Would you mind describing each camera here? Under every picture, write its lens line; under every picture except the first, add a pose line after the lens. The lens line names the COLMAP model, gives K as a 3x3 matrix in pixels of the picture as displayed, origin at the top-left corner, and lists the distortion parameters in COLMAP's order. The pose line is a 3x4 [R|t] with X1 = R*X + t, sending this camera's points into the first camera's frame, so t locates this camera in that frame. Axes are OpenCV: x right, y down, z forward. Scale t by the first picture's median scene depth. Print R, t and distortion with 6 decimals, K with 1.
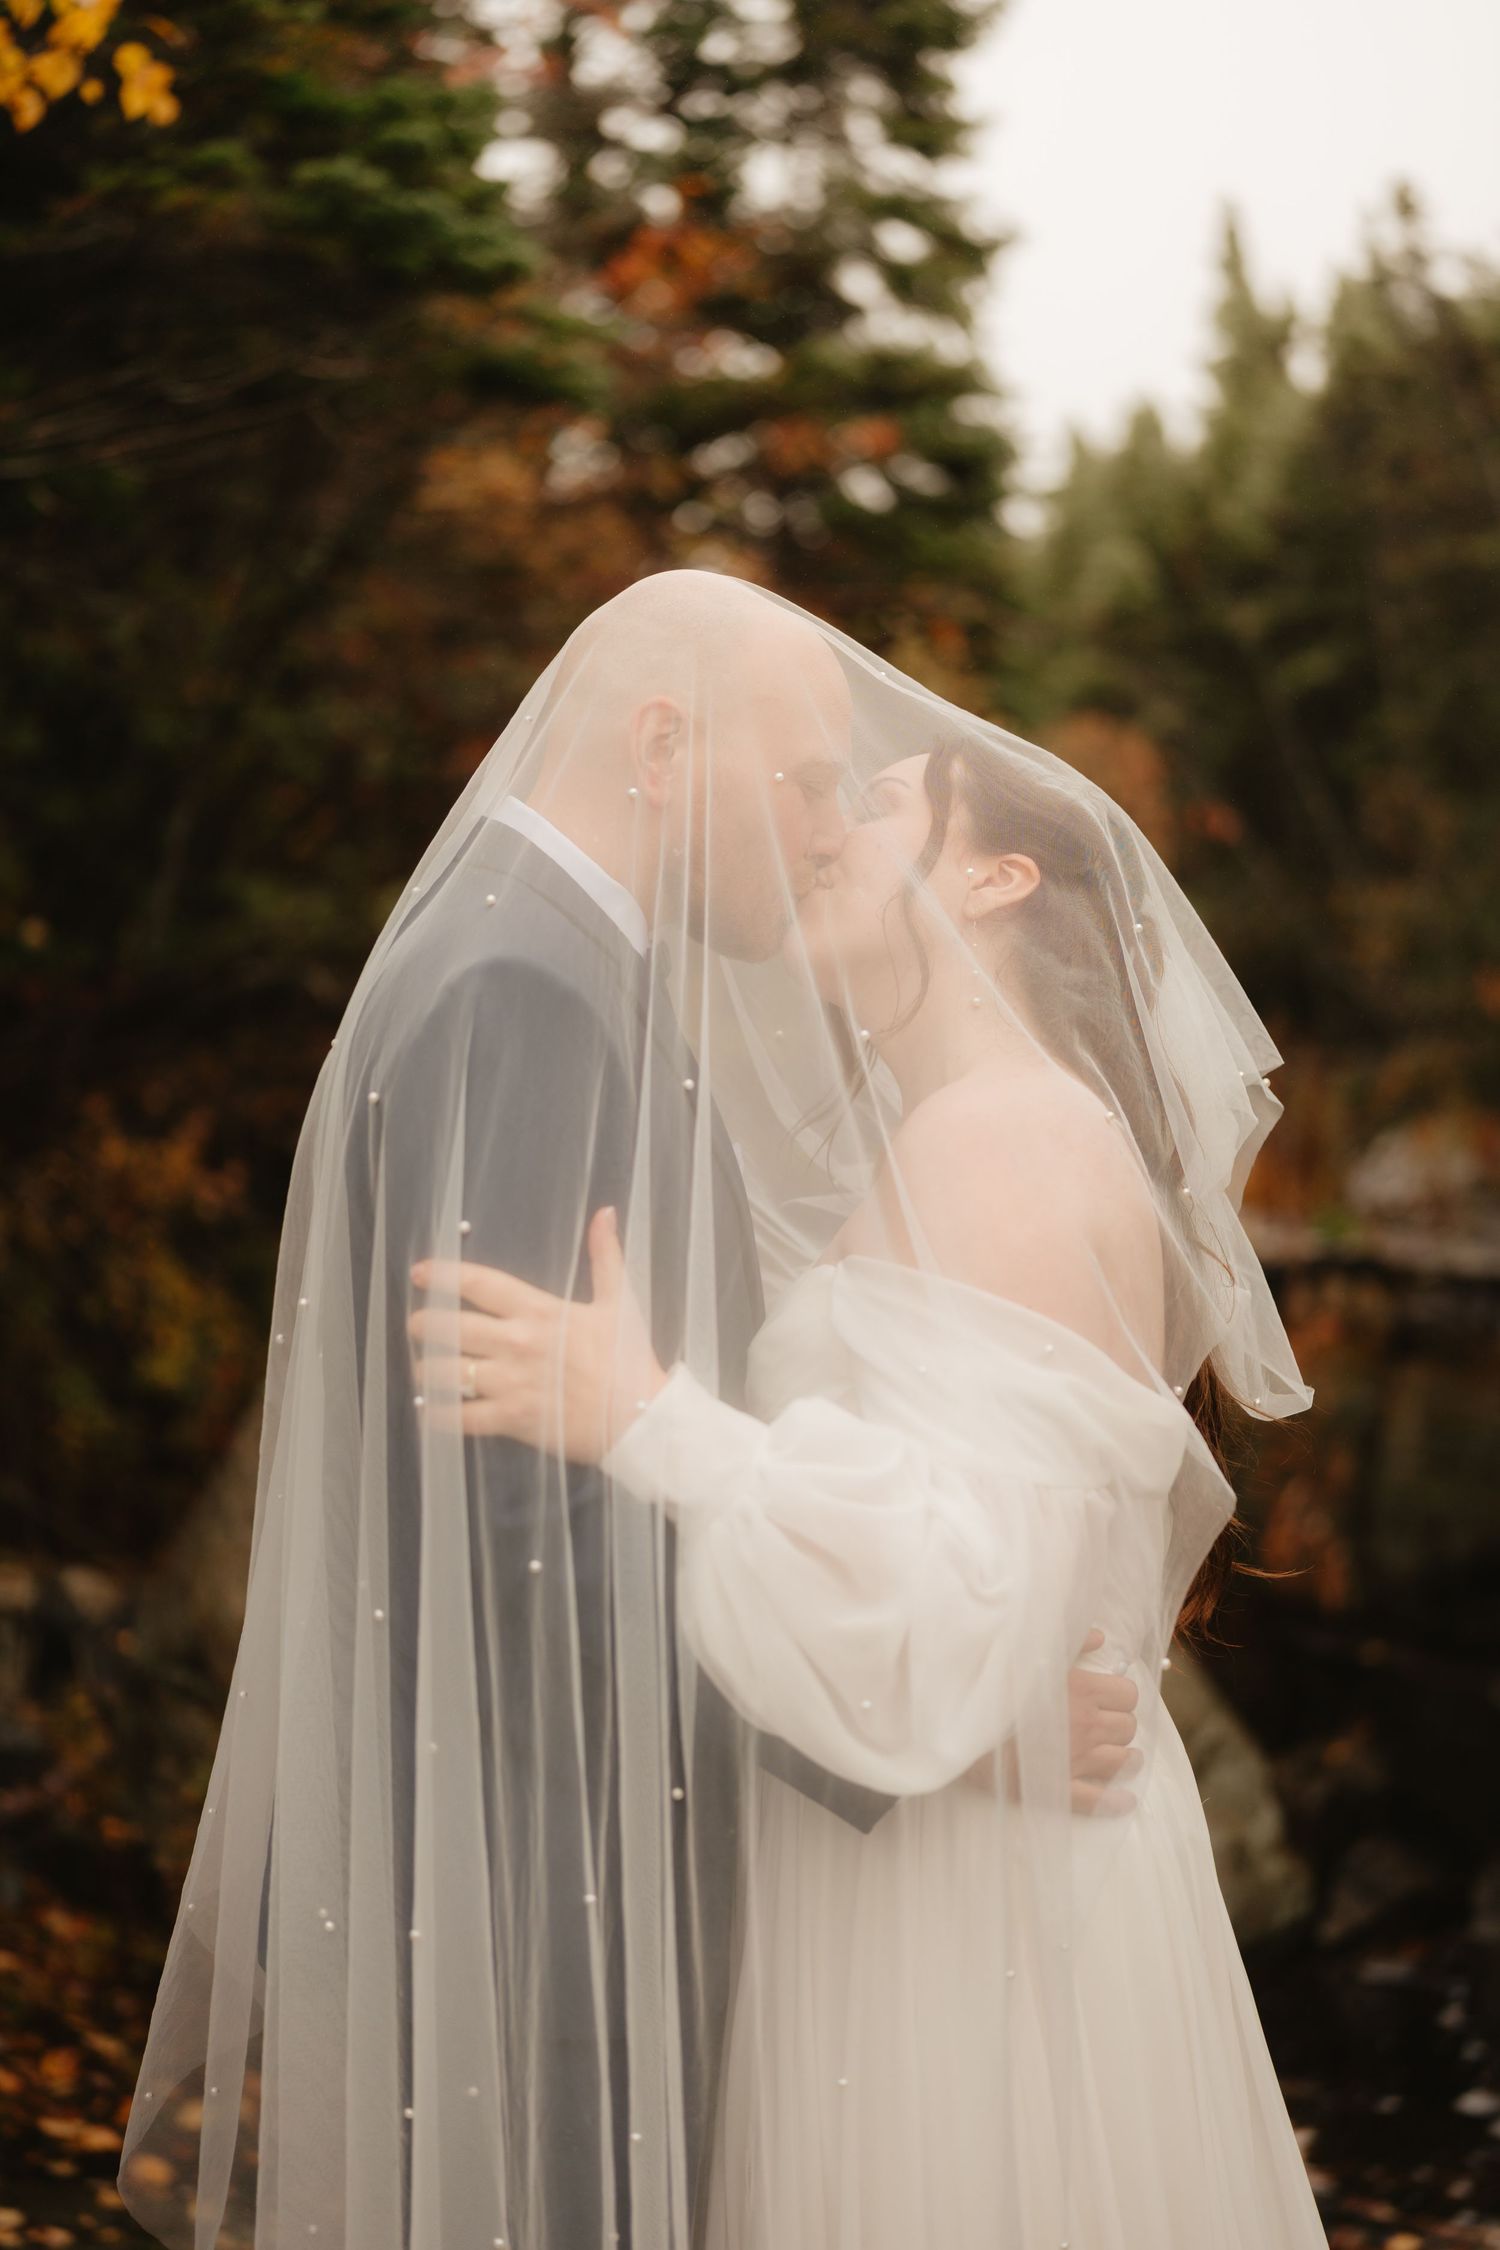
lens RADIAL K [[3124.8, 0, 693.3], [0, 3124.8, 1124.4], [0, 0, 1]] dist [0.006797, -0.005929]
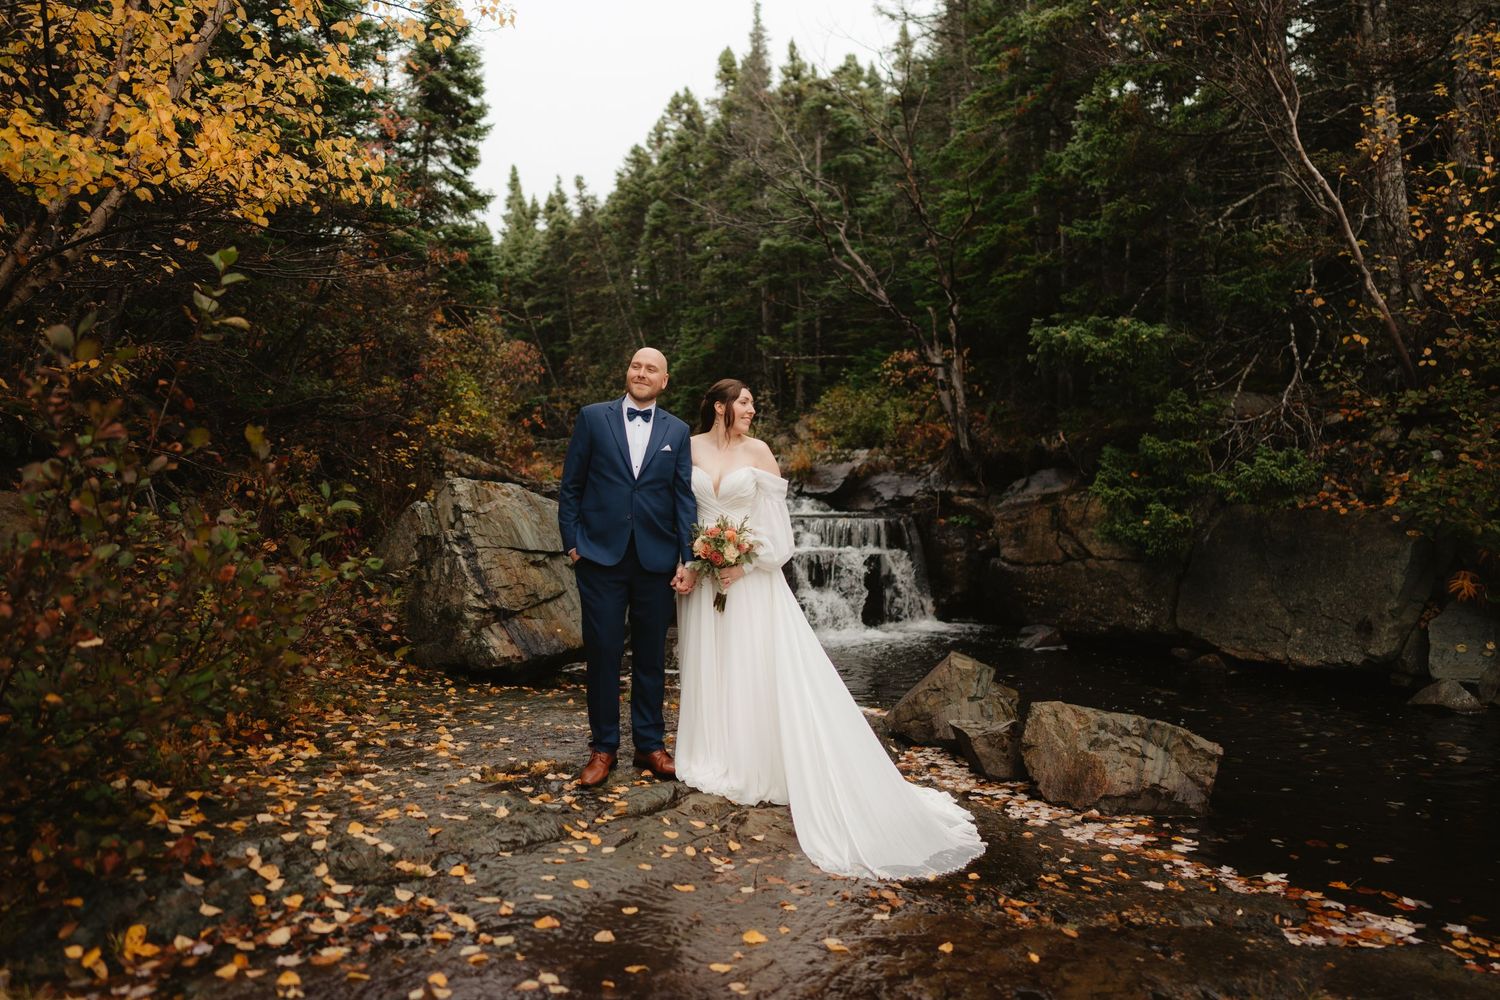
lens RADIAL K [[1029.8, 0, 739.0], [0, 1029.8, 502.5], [0, 0, 1]] dist [-0.001230, 0.001840]
pose [[0.916598, 0.000954, 0.399809, -0.164374], [-0.016590, 0.999227, 0.035650, 0.012872], [-0.399466, -0.039310, 0.915905, -0.263574]]
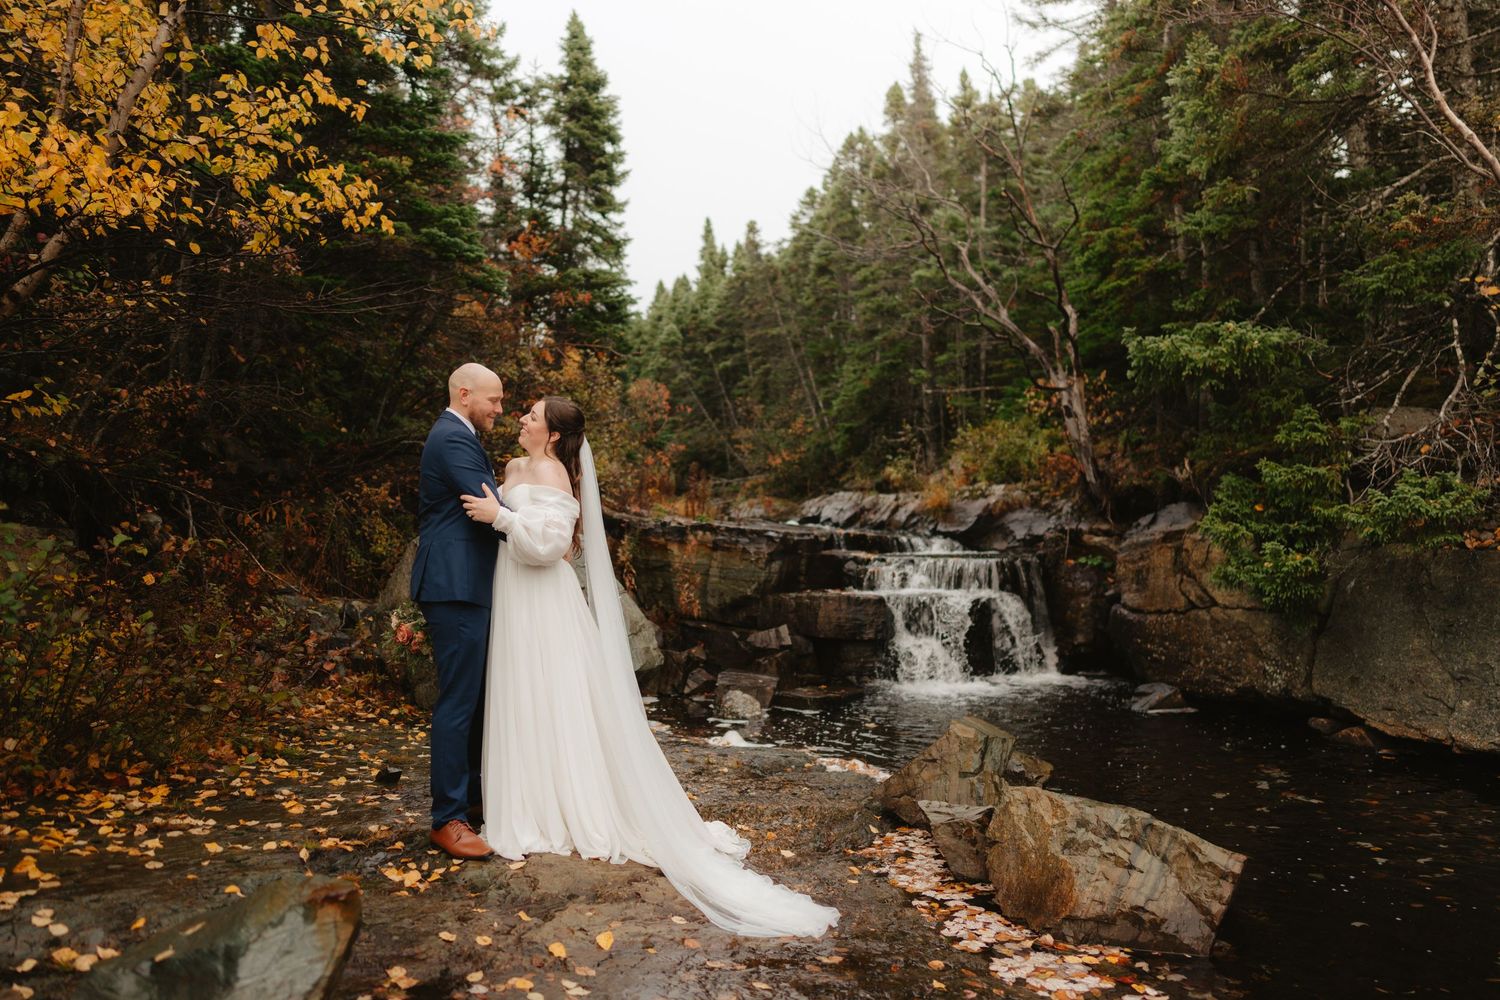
lens RADIAL K [[1009.3, 0, 742.4], [0, 1009.3, 506.1], [0, 0, 1]] dist [-0.001512, 0.001858]
pose [[0.980678, 0.012467, 0.195233, 0.016677], [-0.013093, 0.999912, 0.001918, 0.017738], [-0.195192, -0.004437, 0.980755, -0.225018]]
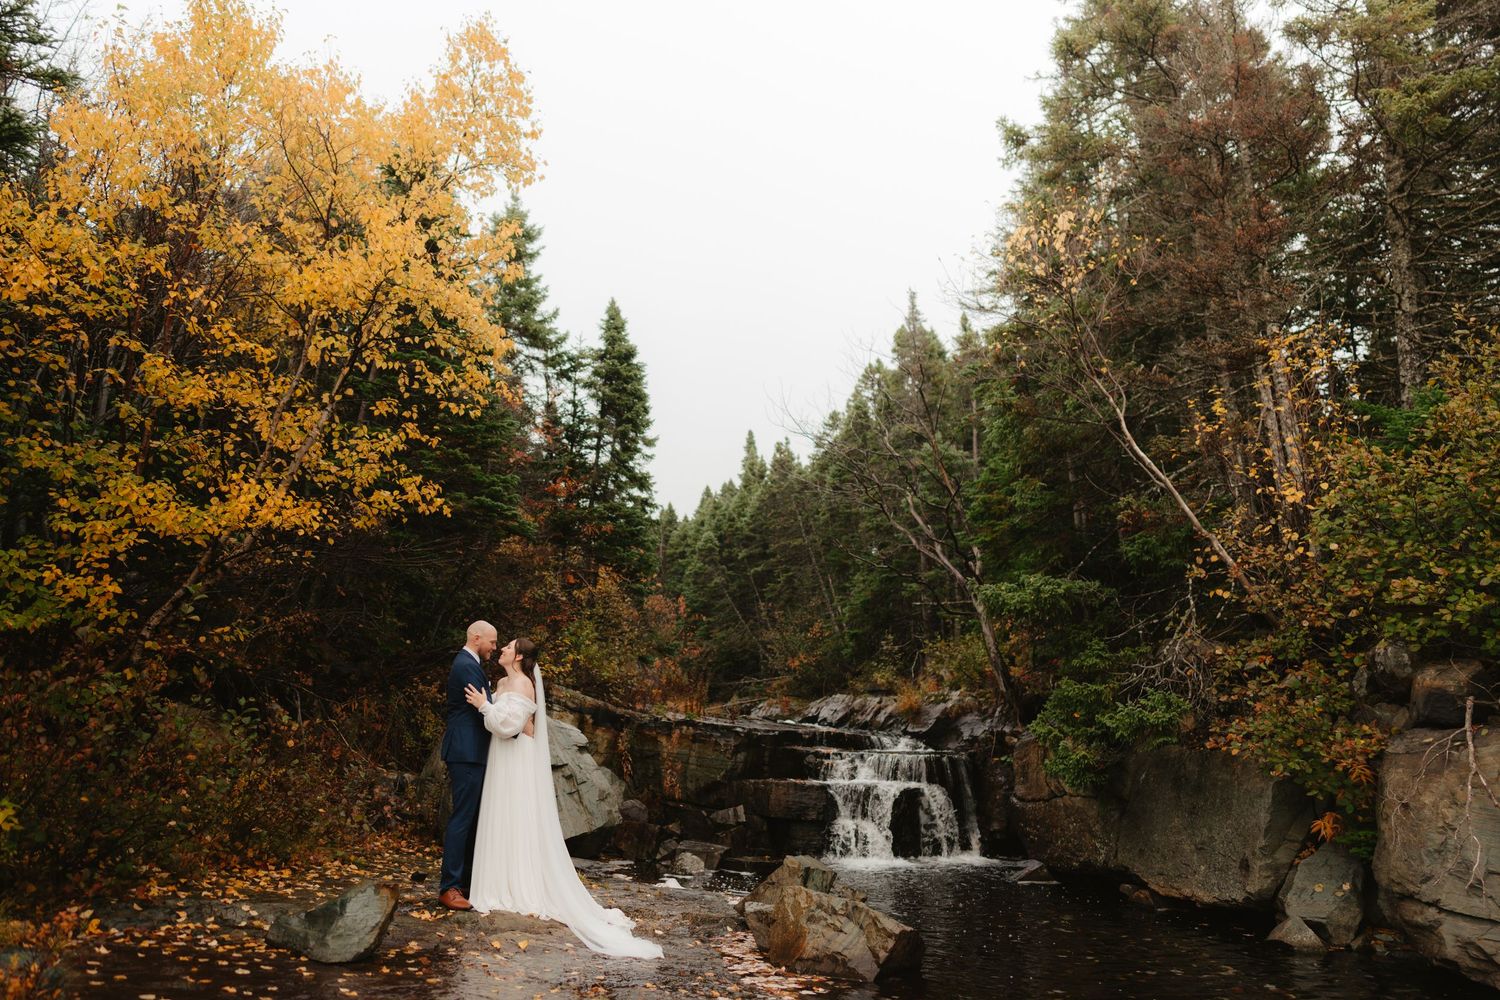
lens RADIAL K [[1041.5, 0, 703.5], [0, 1041.5, 478.0], [0, 0, 1]] dist [-0.001808, 0.001888]
pose [[0.994834, 0.051321, 0.087588, 0.083246], [-0.032125, 0.977614, -0.207937, 0.011553], [-0.096299, 0.204049, 0.974213, -0.607840]]
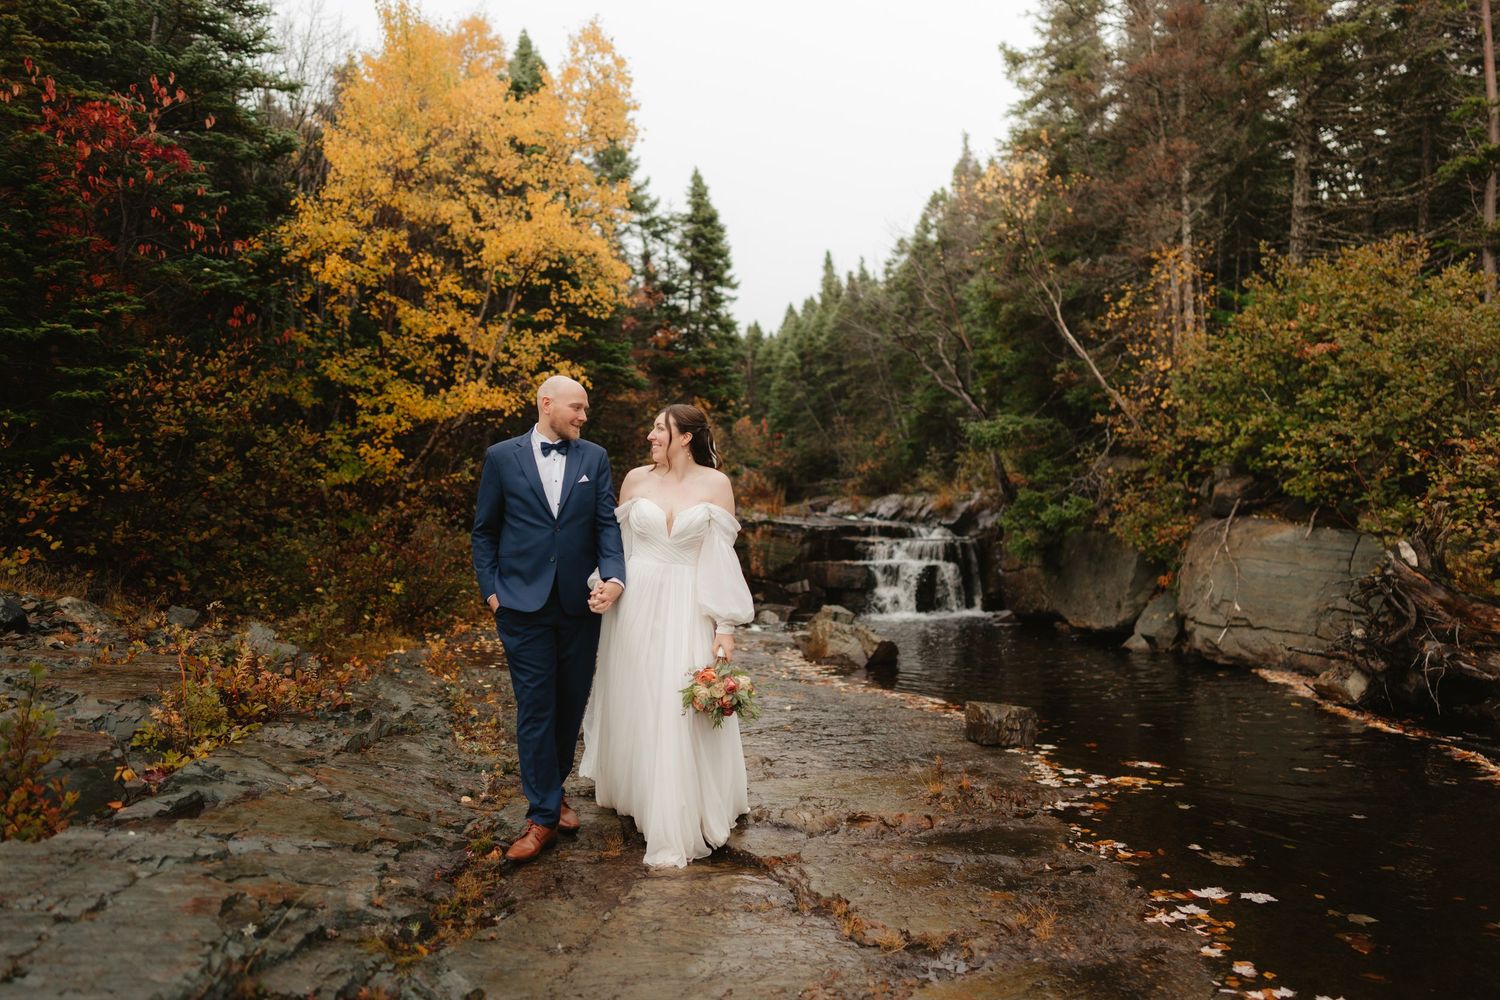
lens RADIAL K [[1024.4, 0, 747.0], [0, 1024.4, 491.8], [0, 0, 1]] dist [-0.001988, 0.003709]
pose [[0.998937, 0.004242, 0.045896, 0.079053], [-0.004218, 0.999991, -0.000620, -0.014203], [-0.045898, 0.000426, 0.998946, -1.075403]]
